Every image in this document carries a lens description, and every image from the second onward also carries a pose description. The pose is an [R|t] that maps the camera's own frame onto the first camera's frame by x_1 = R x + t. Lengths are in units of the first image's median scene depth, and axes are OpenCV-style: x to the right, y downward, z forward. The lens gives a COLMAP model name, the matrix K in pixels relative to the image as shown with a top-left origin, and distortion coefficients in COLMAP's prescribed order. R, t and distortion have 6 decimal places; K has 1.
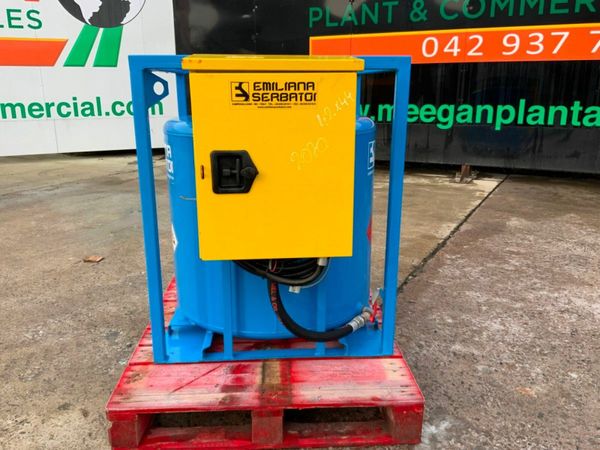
lens RADIAL K [[496.9, 0, 299.1], [0, 496.9, 227.3], [0, 0, 1]] dist [0.058526, -0.101020]
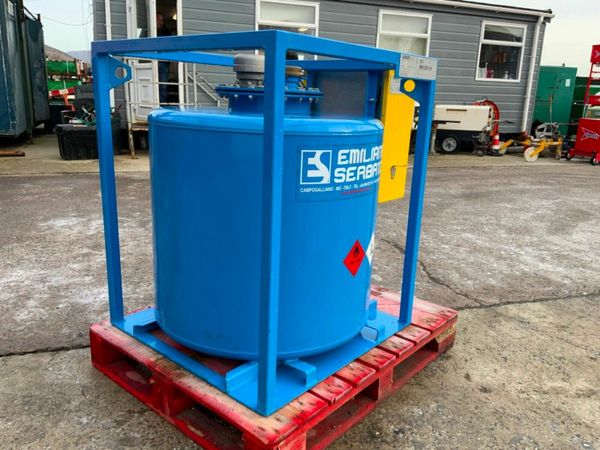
lens RADIAL K [[496.9, 0, 299.1], [0, 496.9, 227.3], [0, 0, 1]] dist [0.058526, -0.101020]
pose [[-0.716131, -0.206987, 0.666568, -0.505053], [0.154037, 0.884598, 0.440181, -0.290472], [-0.680756, 0.417904, -0.601605, 1.083201]]
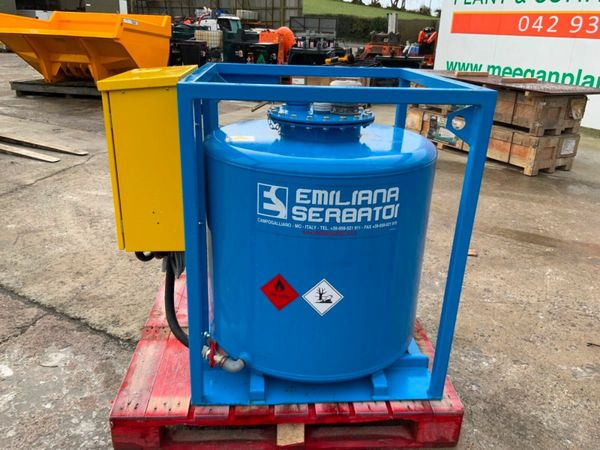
lens RADIAL K [[496.9, 0, 299.1], [0, 496.9, 227.3], [0, 0, 1]] dist [0.058526, -0.101020]
pose [[0.005855, 0.371241, -0.928518, 0.572308], [-0.307401, 0.884241, 0.351600, -0.258020], [0.951562, 0.283369, 0.119298, 0.614131]]
